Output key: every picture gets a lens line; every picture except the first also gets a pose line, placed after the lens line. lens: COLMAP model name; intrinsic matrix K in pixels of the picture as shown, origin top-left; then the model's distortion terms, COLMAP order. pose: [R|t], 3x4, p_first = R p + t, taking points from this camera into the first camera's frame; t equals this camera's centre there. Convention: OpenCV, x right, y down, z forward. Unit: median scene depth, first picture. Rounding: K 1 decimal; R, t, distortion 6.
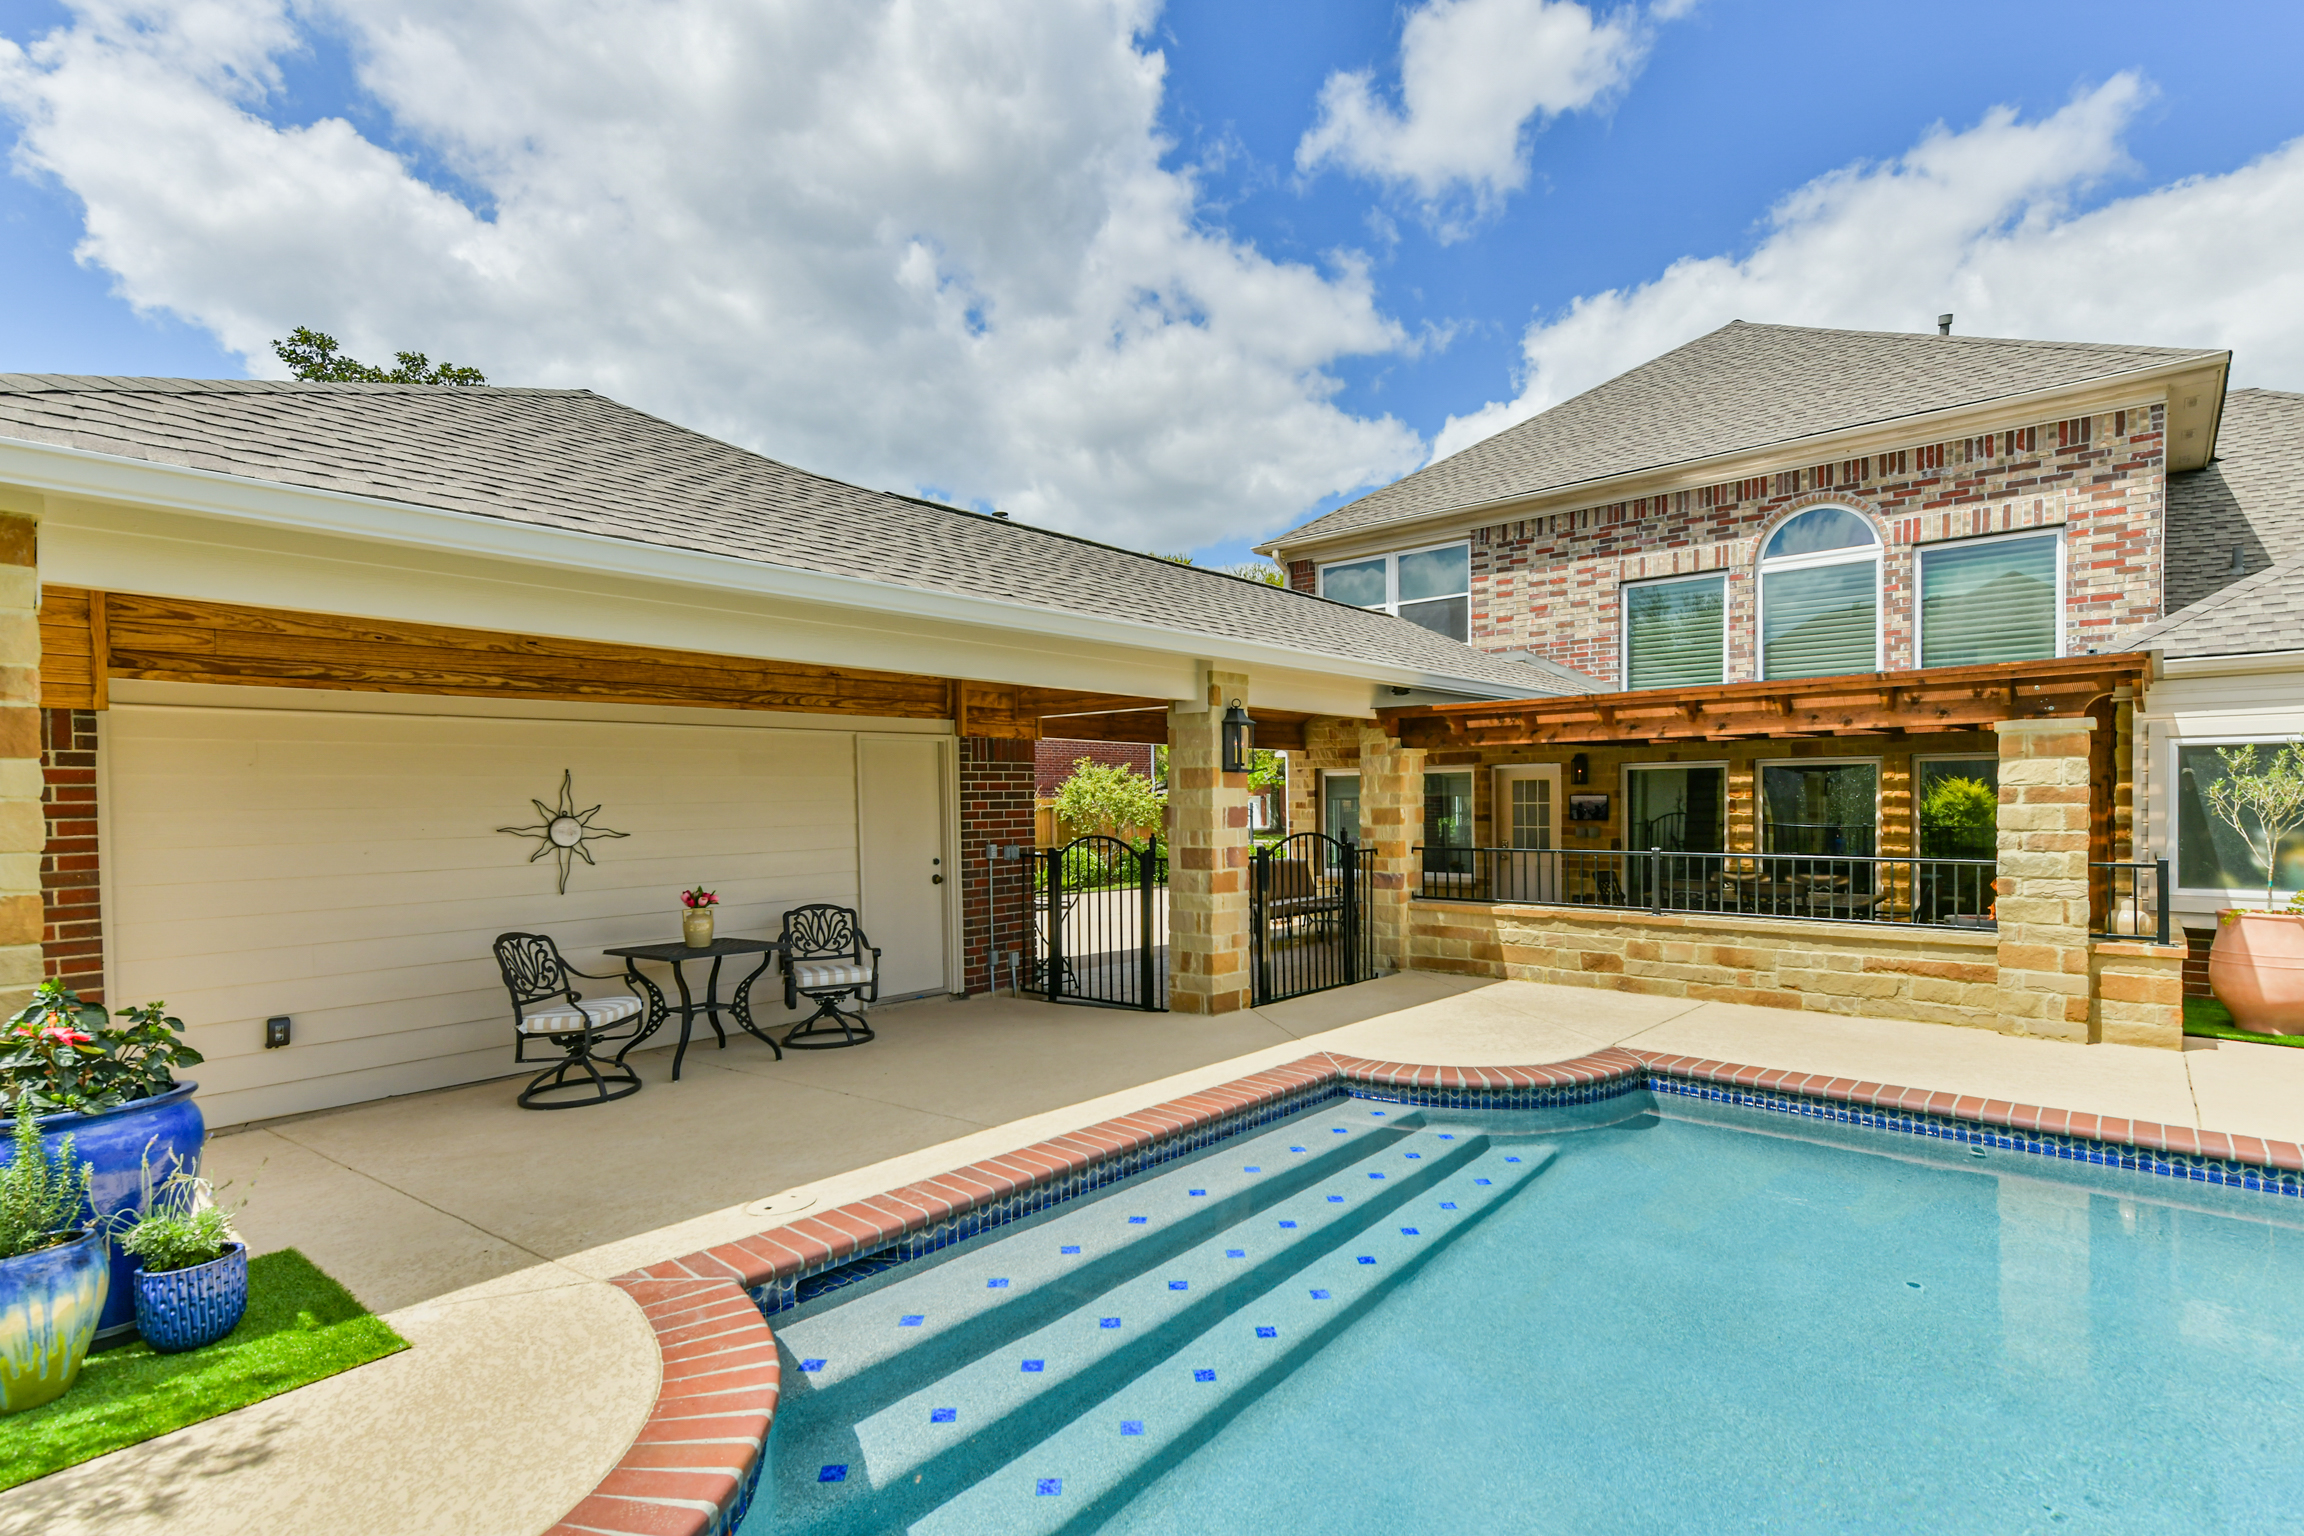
lens RADIAL K [[1104.5, 0, 1151.1], [0, 1104.5, 818.0], [0, 0, 1]] dist [0.017798, -0.000260]
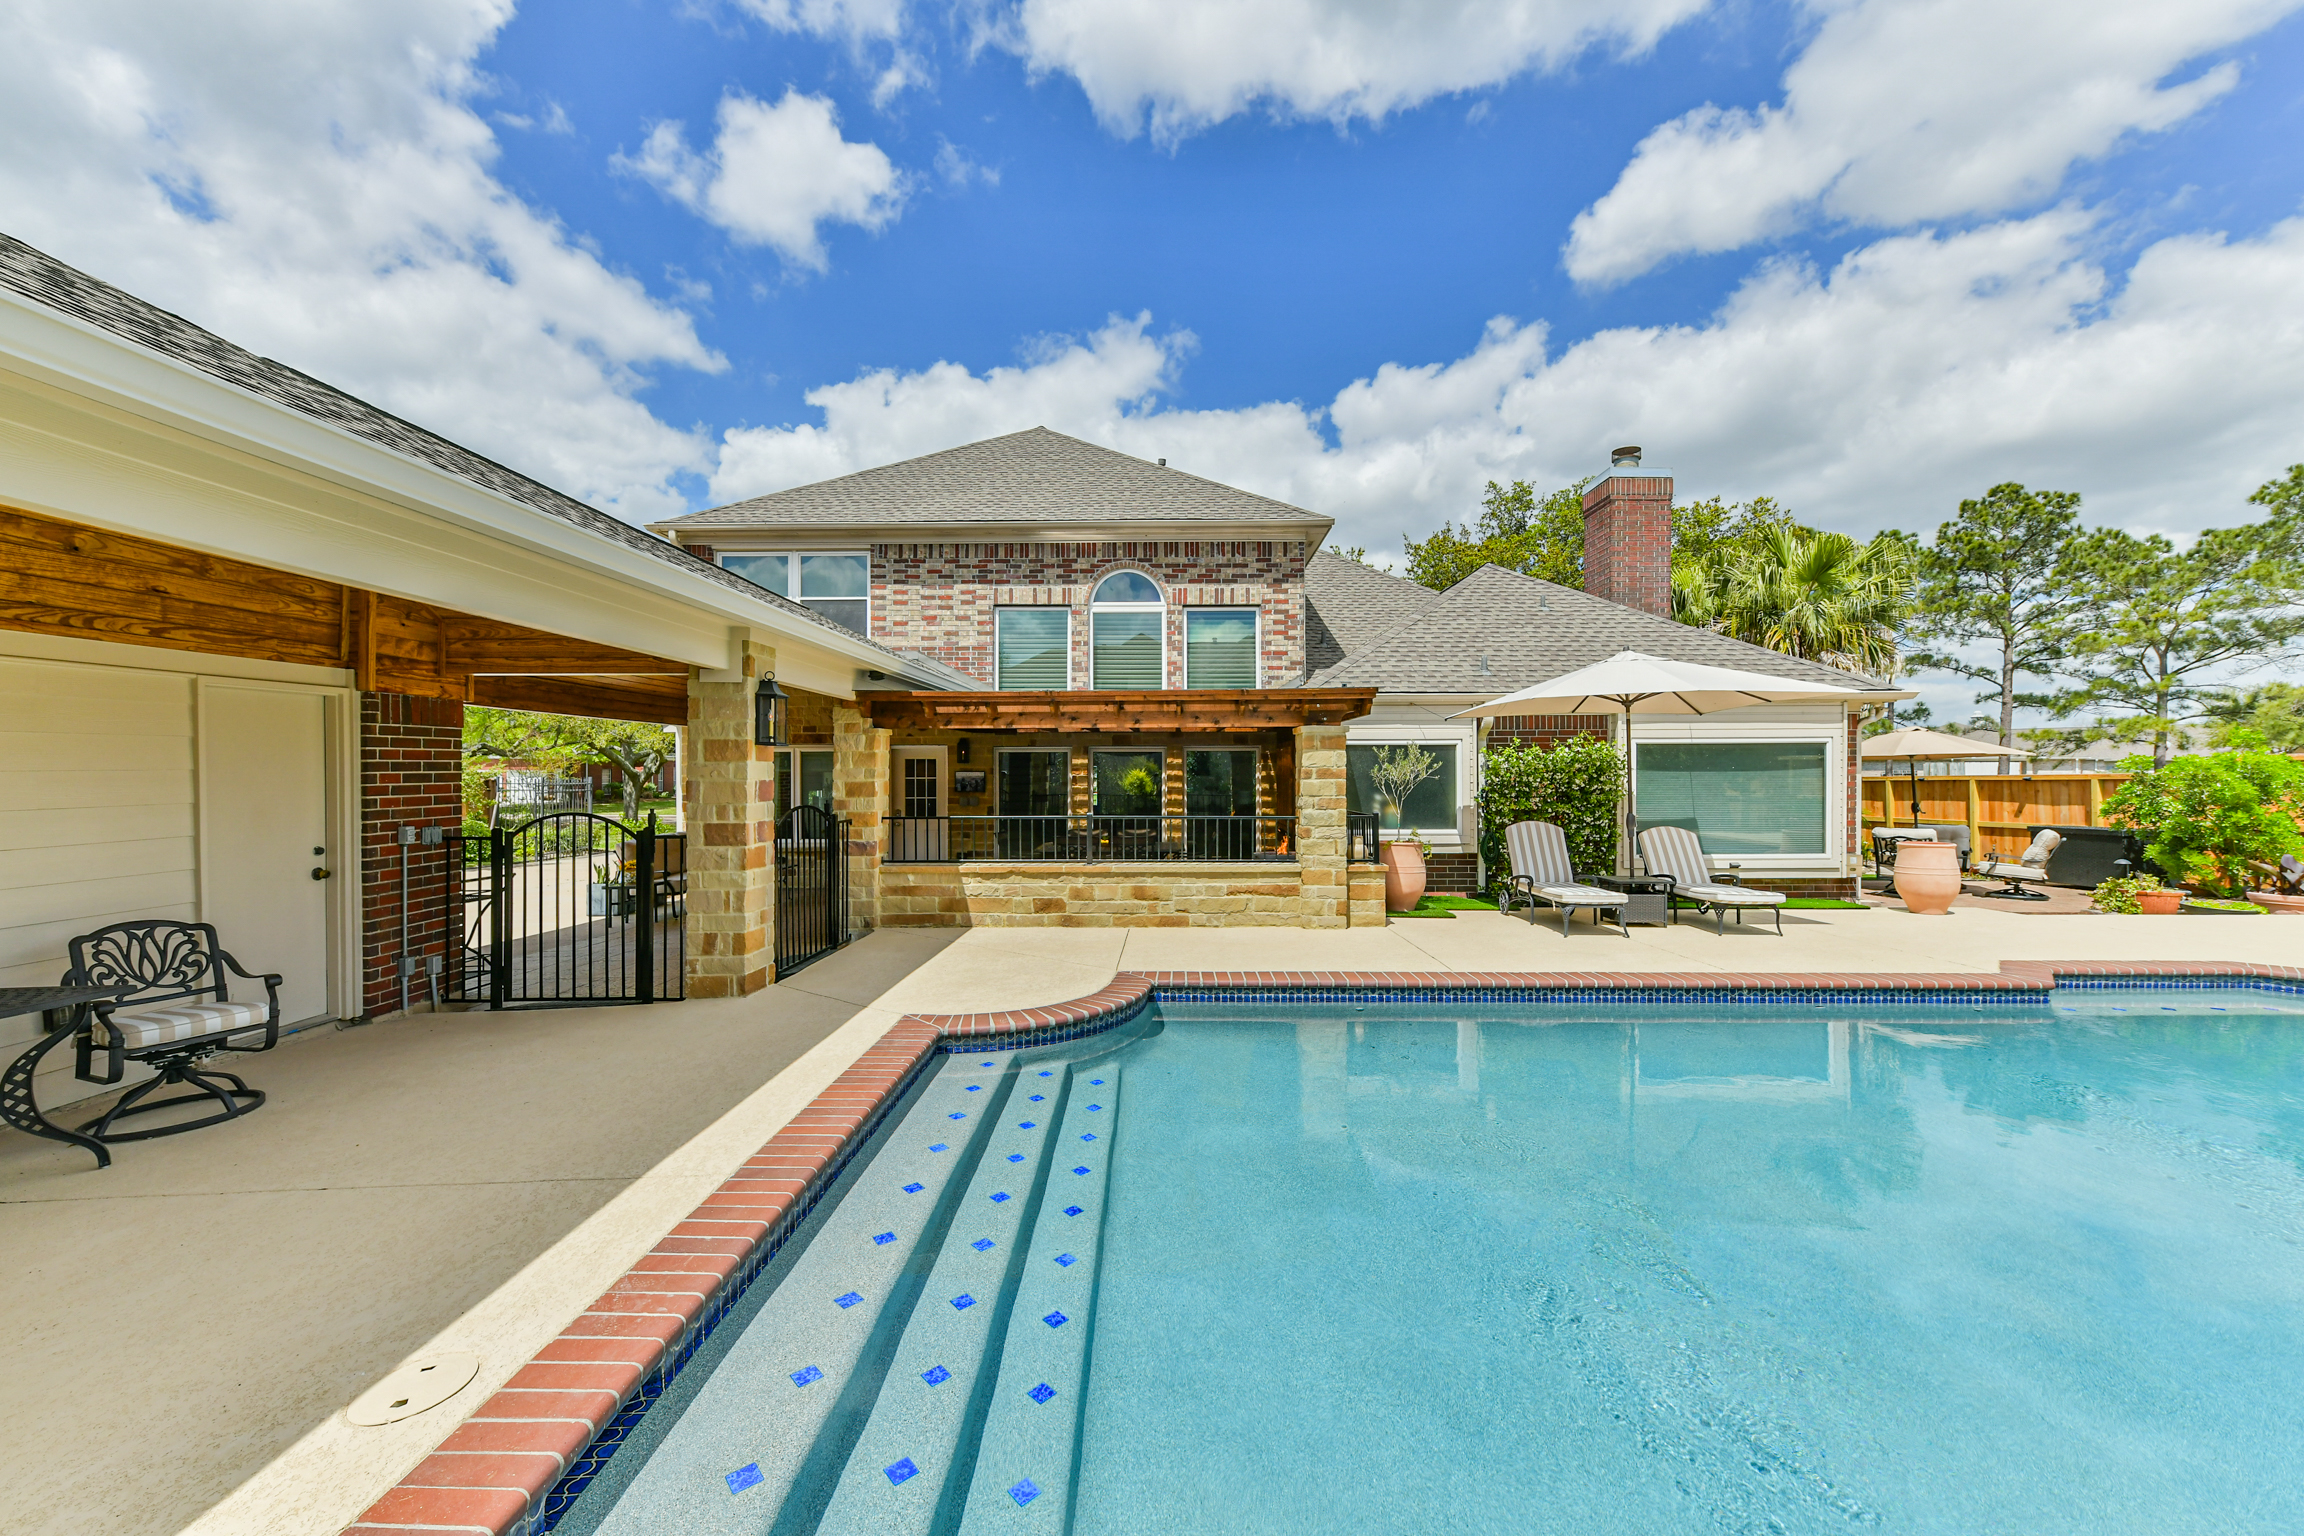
lens RADIAL K [[902.3, 0, 1152.0], [0, 902.3, 768.0], [0, 0, 1]] dist [-0.001180, -0.000332]
pose [[0.758798, 0.010673, 0.651238, -0.151512], [0.005961, 0.999710, -0.023329, -0.000254], [-0.651298, 0.021584, 0.758515, 0.133216]]
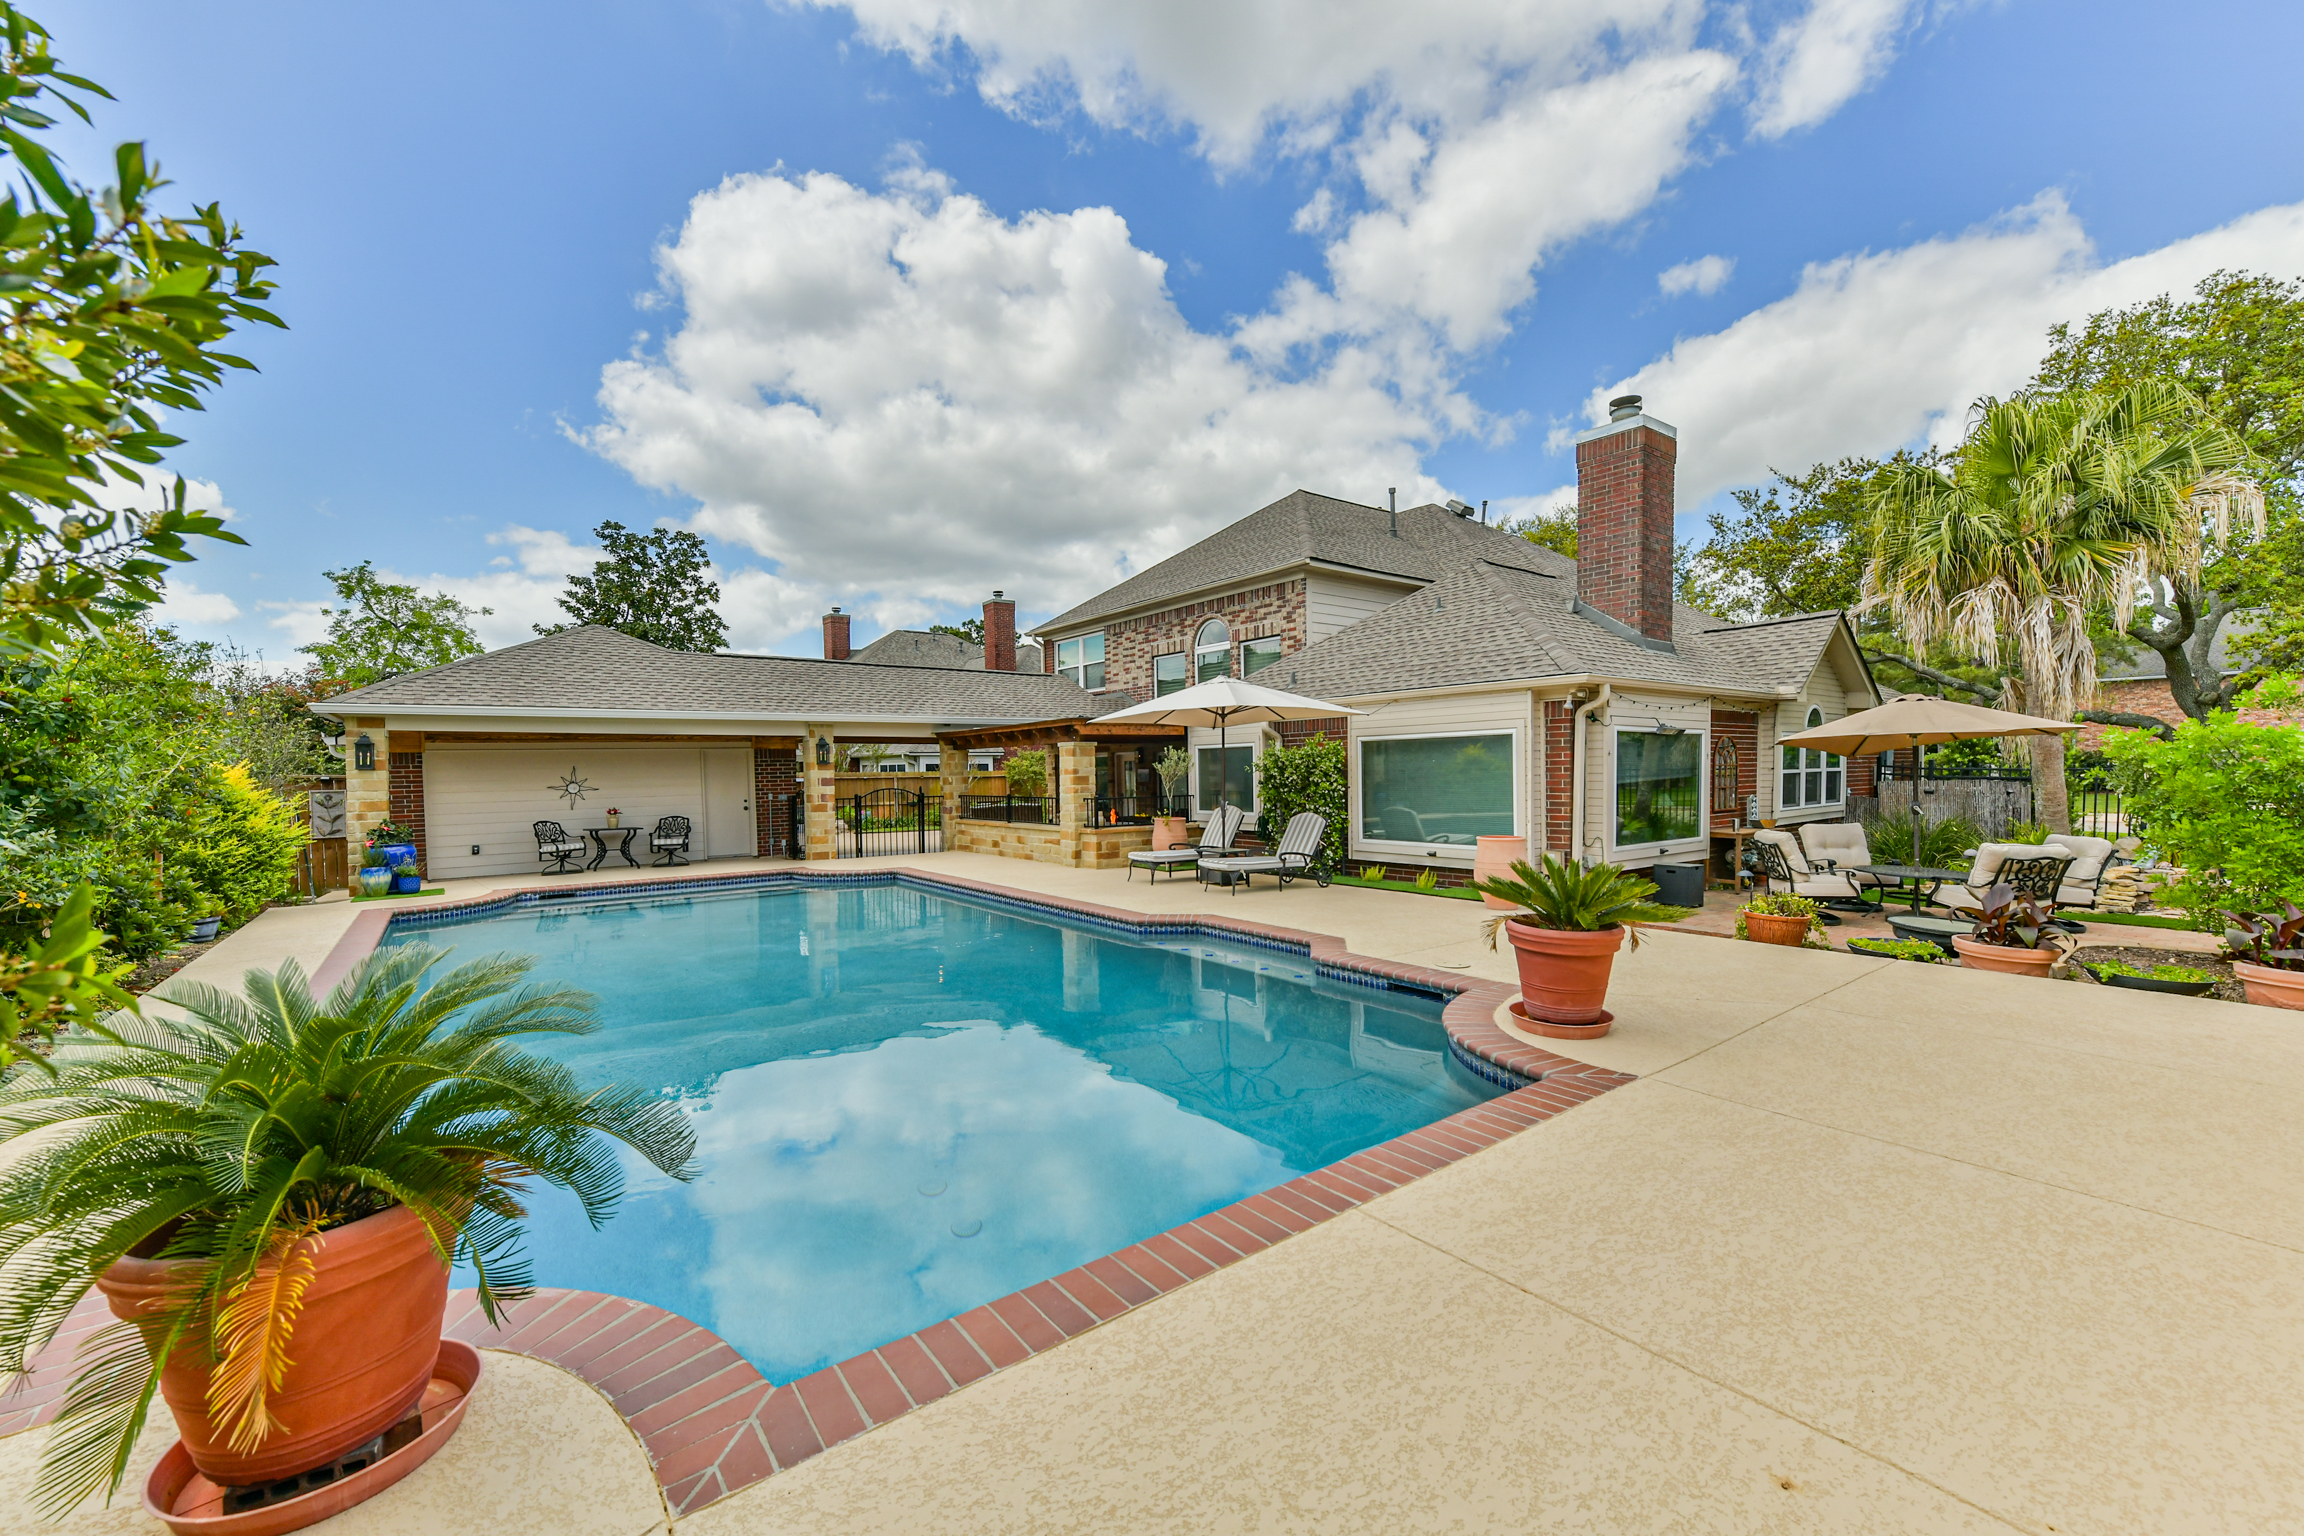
lens RADIAL K [[908.5, 0, 1150.4], [0, 908.5, 791.2], [0, 0, 1]] dist [-0.000190, -0.000207]
pose [[0.980771, -0.002705, -0.195145, 0.969408], [0.004110, 0.999968, 0.006799, 0.007859], [0.195121, -0.007470, 0.980751, -0.701381]]
